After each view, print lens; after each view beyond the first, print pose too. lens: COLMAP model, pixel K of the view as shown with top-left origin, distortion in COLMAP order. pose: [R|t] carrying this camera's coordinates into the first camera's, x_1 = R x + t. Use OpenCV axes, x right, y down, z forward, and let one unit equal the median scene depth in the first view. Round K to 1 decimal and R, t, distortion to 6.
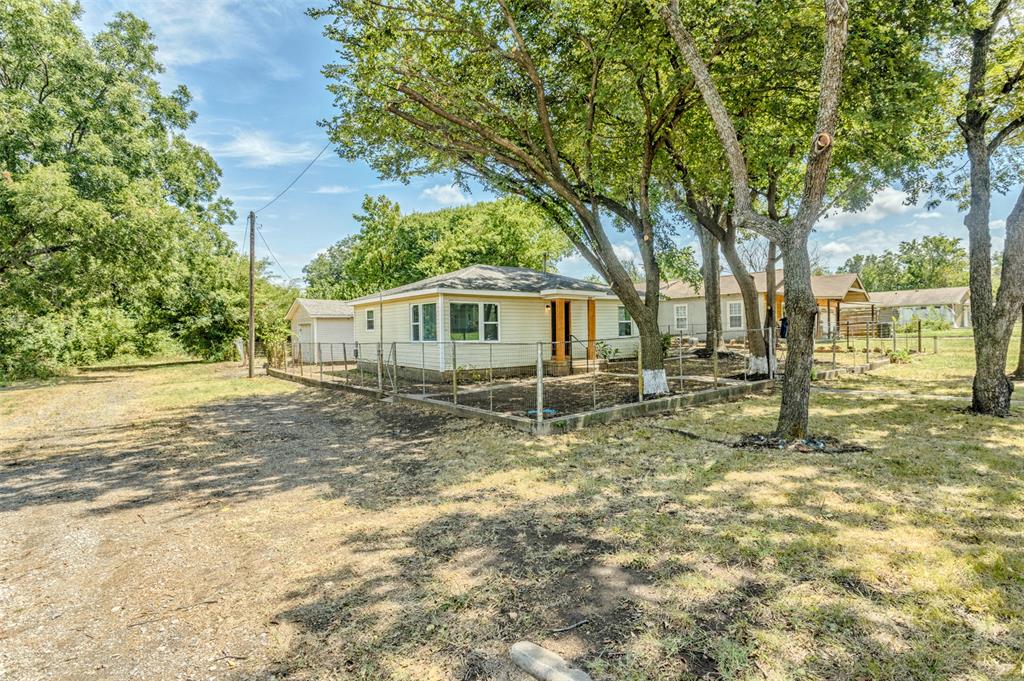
lens RADIAL K [[491.0, 0, 512.0], [0, 491.0, 340.5], [0, 0, 1]] dist [-0.000206, -0.000118]
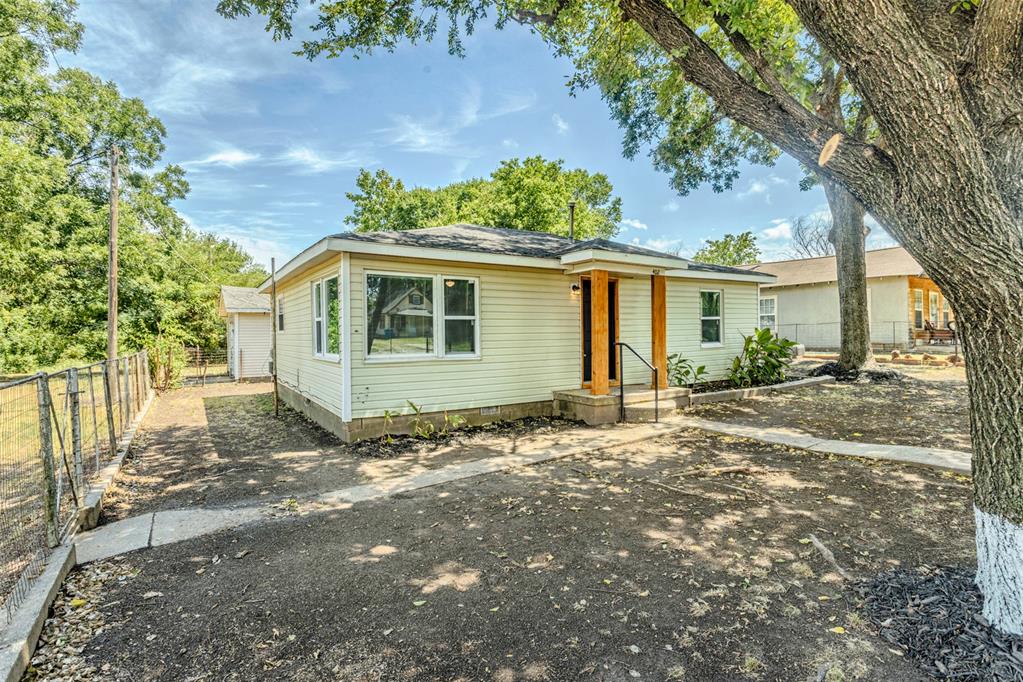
lens RADIAL K [[490.5, 0, 511.5], [0, 490.5, 341.0], [0, 0, 1]] dist [-0.000206, -0.000118]
pose [[0.997662, 0.005124, -0.068147, 0.036715], [-0.005255, 0.999985, -0.001734, -0.010112], [0.068137, 0.002088, 0.997674, 0.429298]]
